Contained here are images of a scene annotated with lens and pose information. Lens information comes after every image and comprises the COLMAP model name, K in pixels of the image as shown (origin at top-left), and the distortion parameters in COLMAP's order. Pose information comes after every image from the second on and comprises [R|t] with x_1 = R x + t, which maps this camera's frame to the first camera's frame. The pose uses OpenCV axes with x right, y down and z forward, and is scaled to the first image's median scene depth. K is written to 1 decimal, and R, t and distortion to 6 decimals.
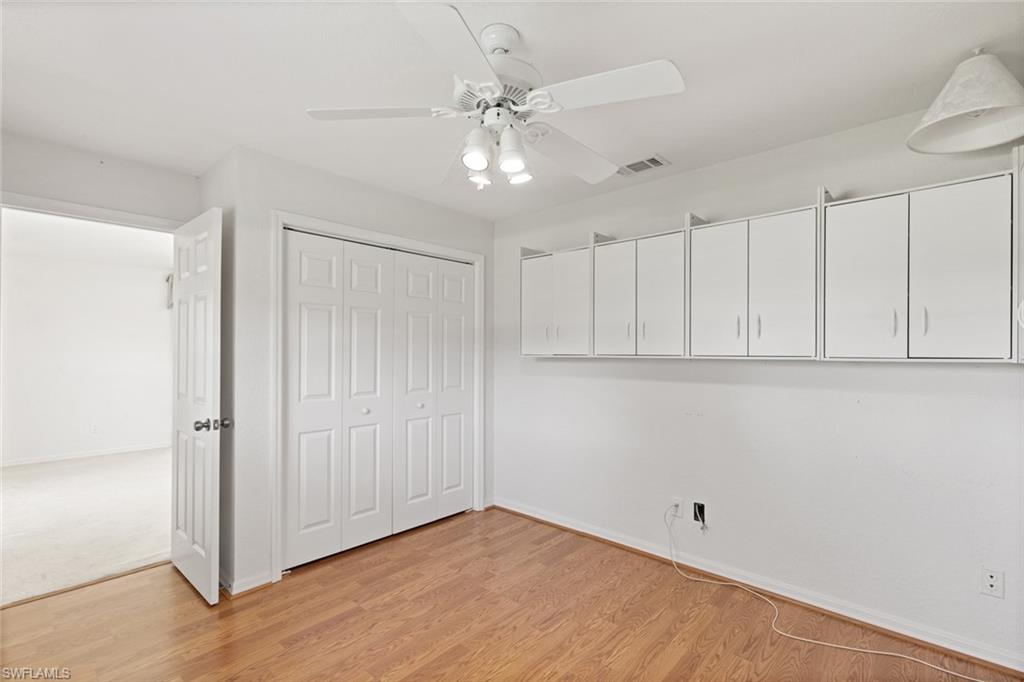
lens RADIAL K [[462.3, 0, 512.9], [0, 462.3, 348.0], [0, 0, 1]] dist [0.011776, -0.001762]
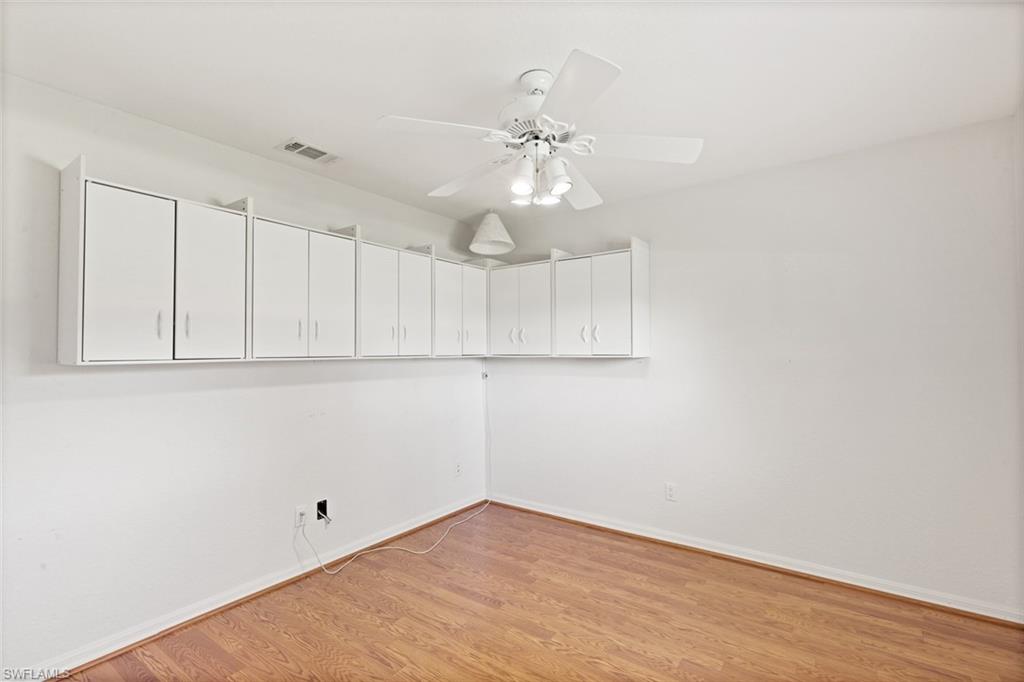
lens RADIAL K [[462.3, 0, 512.6], [0, 462.3, 339.5], [0, 0, 1]] dist [0.011776, -0.001762]
pose [[-0.101941, 0.024989, 0.994477, -0.679335], [0.000087, 0.999685, -0.025111, 0.004223], [-0.994790, -0.002474, -0.101911, 0.696062]]
